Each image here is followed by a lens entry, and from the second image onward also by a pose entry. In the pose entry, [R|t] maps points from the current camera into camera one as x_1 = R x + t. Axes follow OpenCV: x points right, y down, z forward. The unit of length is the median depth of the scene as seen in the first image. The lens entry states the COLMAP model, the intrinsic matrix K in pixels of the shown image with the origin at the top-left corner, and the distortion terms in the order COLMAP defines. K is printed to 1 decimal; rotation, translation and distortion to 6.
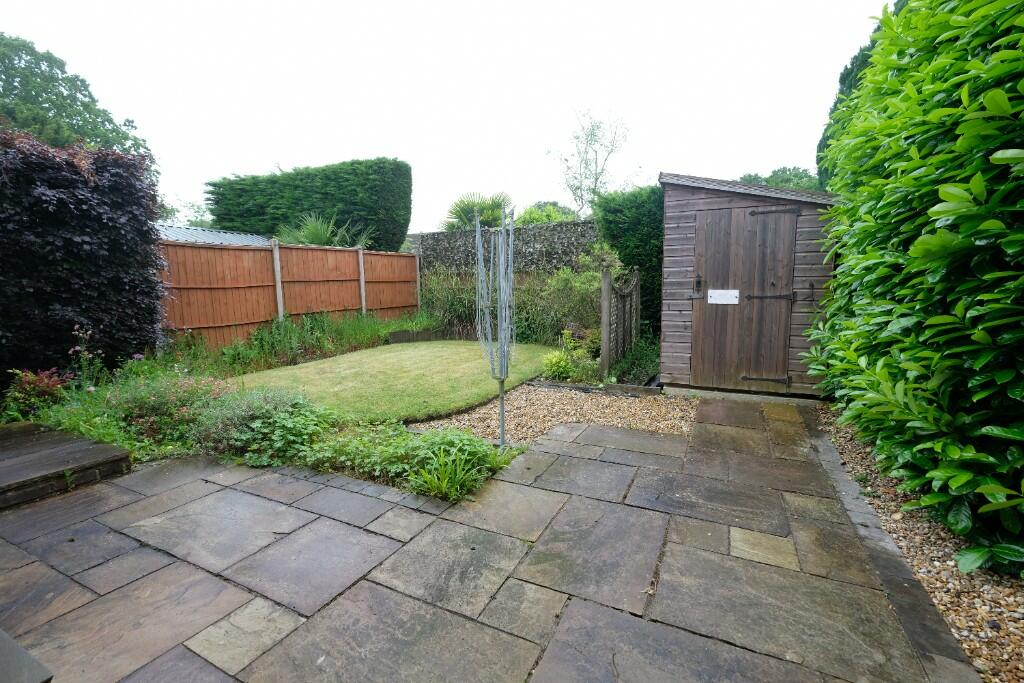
lens RADIAL K [[445.6, 0, 512.3], [0, 445.6, 335.5], [0, 0, 1]] dist [0.000071, -0.000131]
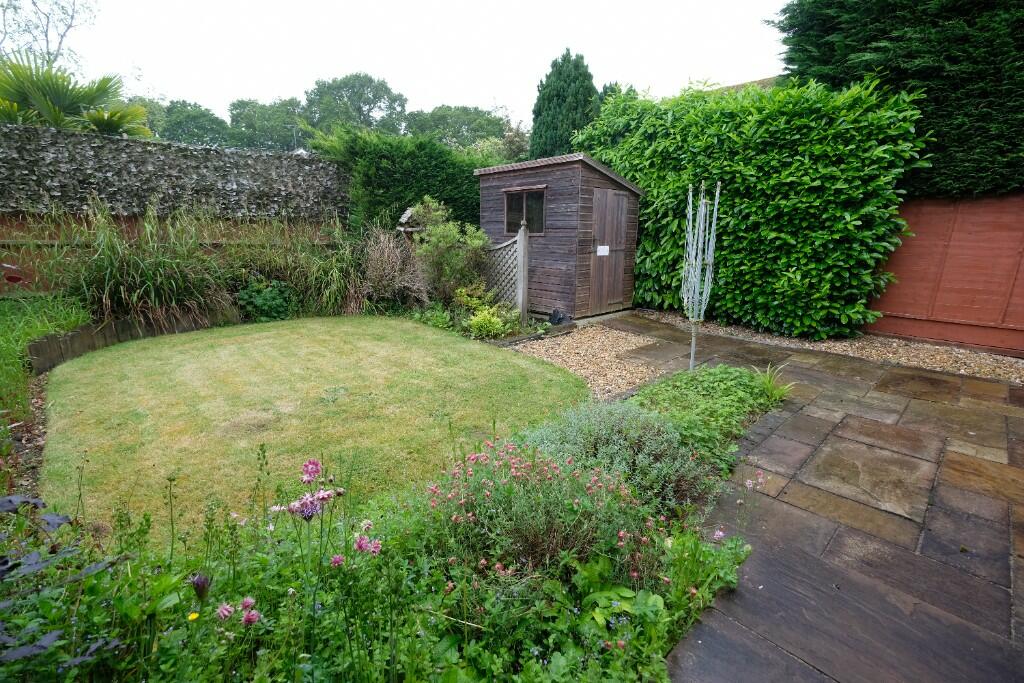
lens RADIAL K [[445.6, 0, 512.3], [0, 445.6, 335.5], [0, 0, 1]] dist [0.000071, -0.000131]
pose [[0.360713, -0.200158, 0.910946, -1.038891], [0.093849, 0.979533, 0.178066, -0.105245], [-0.927943, 0.021260, 0.372115, 0.759744]]
